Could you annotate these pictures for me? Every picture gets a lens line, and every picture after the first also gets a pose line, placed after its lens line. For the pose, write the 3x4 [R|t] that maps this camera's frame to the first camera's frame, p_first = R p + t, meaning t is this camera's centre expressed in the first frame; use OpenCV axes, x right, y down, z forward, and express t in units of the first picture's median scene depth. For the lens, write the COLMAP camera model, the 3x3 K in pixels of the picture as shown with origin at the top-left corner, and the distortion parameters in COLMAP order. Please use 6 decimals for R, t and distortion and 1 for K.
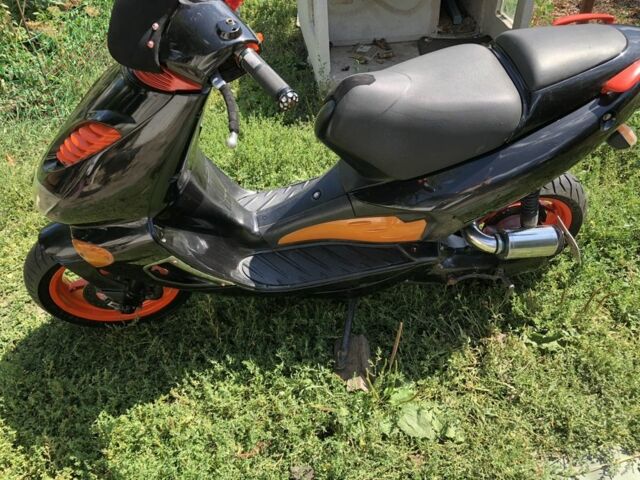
lens RADIAL K [[526.7, 0, 320.0], [0, 526.7, 240.0], [0, 0, 1]] dist [0.002073, 0.007720]
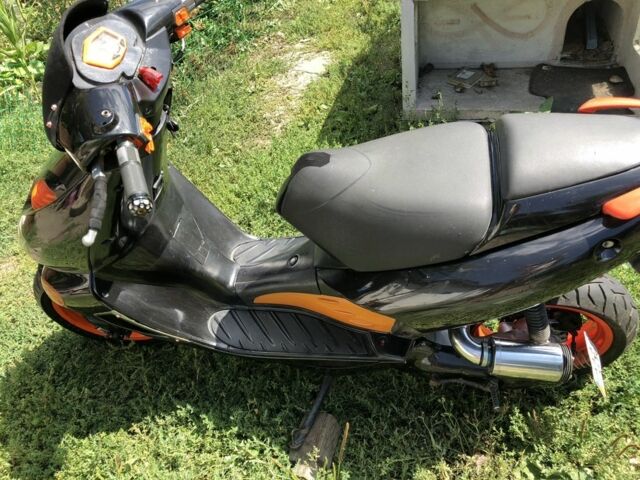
lens RADIAL K [[526.7, 0, 320.0], [0, 526.7, 240.0], [0, 0, 1]] dist [0.002073, 0.007720]
pose [[0.946447, 0.155612, -0.282884, 0.291471], [-0.148765, 0.987818, 0.045668, -0.169772], [0.286544, -0.001139, 0.958066, 0.119214]]
